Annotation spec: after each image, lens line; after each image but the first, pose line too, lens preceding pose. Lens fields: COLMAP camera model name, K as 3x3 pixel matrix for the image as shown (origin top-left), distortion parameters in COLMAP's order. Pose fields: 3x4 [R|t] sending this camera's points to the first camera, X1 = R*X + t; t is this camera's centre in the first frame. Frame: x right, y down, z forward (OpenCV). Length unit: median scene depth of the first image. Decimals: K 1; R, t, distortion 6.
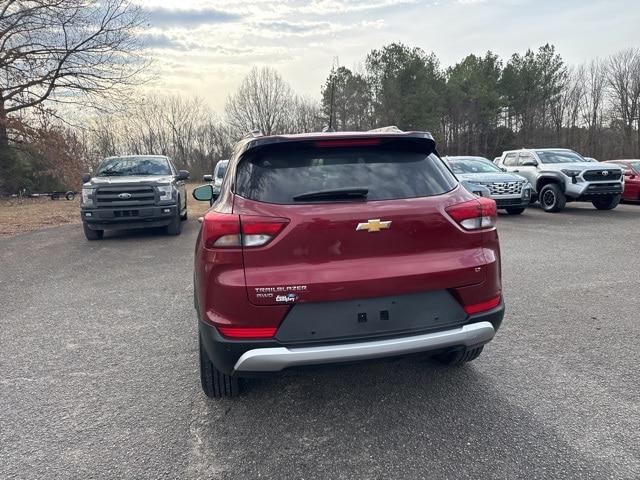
lens RADIAL K [[447.4, 0, 321.8], [0, 447.4, 238.2], [0, 0, 1]] dist [0.045713, -0.052749]
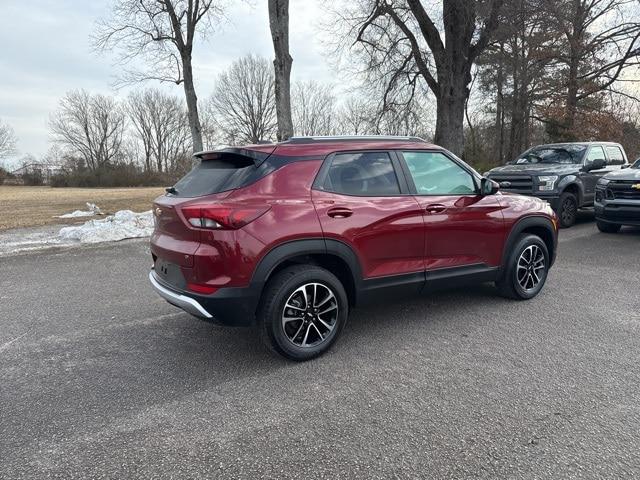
lens RADIAL K [[447.4, 0, 321.7], [0, 447.4, 245.0], [0, 0, 1]] dist [0.045713, -0.052749]
pose [[0.353552, 0.179005, -0.918128, 1.385373], [-0.127630, 0.981571, 0.142226, -0.164824], [0.926667, 0.066896, 0.369882, 0.725500]]
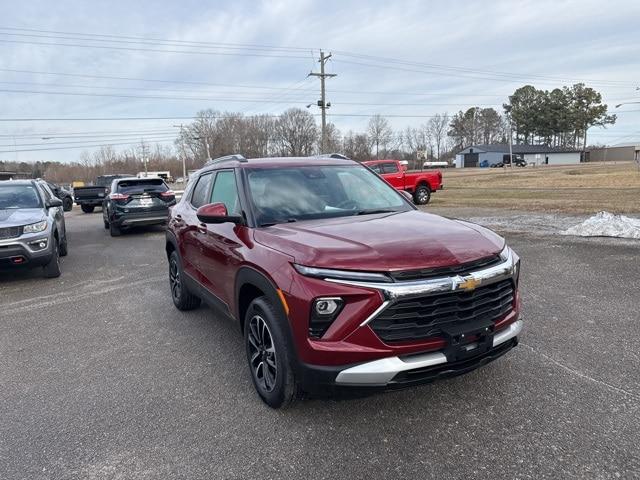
lens RADIAL K [[447.4, 0, 324.1], [0, 447.4, 239.6], [0, 0, 1]] dist [0.045713, -0.052749]
pose [[-0.947680, 0.128005, -0.292435, 0.285452], [0.042764, 0.958733, 0.281074, -0.469876], [0.316346, 0.253862, -0.914045, 2.967988]]
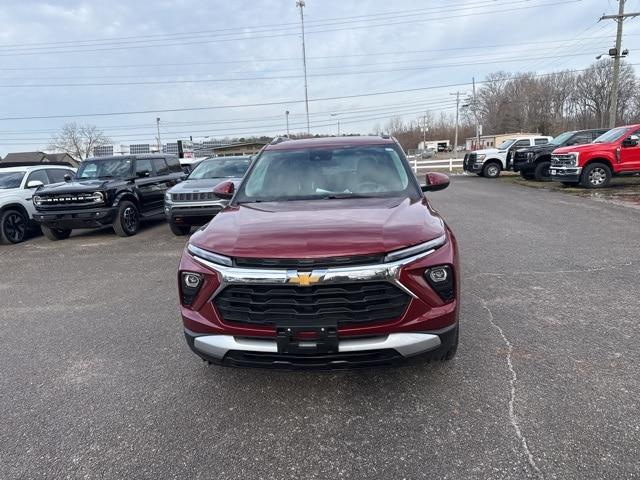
lens RADIAL K [[447.4, 0, 323.5], [0, 447.4, 240.5], [0, 0, 1]] dist [0.045713, -0.052749]
pose [[-0.952376, 0.037510, 0.302610, -0.512567], [0.130923, 0.946576, 0.294708, -0.439781], [-0.275389, 0.320291, -0.906407, 3.001992]]
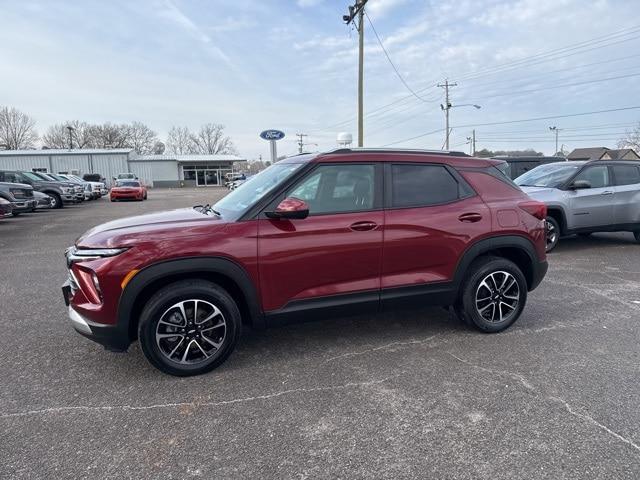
lens RADIAL K [[447.4, 0, 322.3], [0, 447.4, 238.5], [0, 0, 1]] dist [0.045713, -0.052749]
pose [[-0.135406, -0.102810, 0.985442, -1.614575], [0.152288, 0.980623, 0.123233, -0.223977], [-0.979017, 0.166758, -0.117126, 1.705946]]
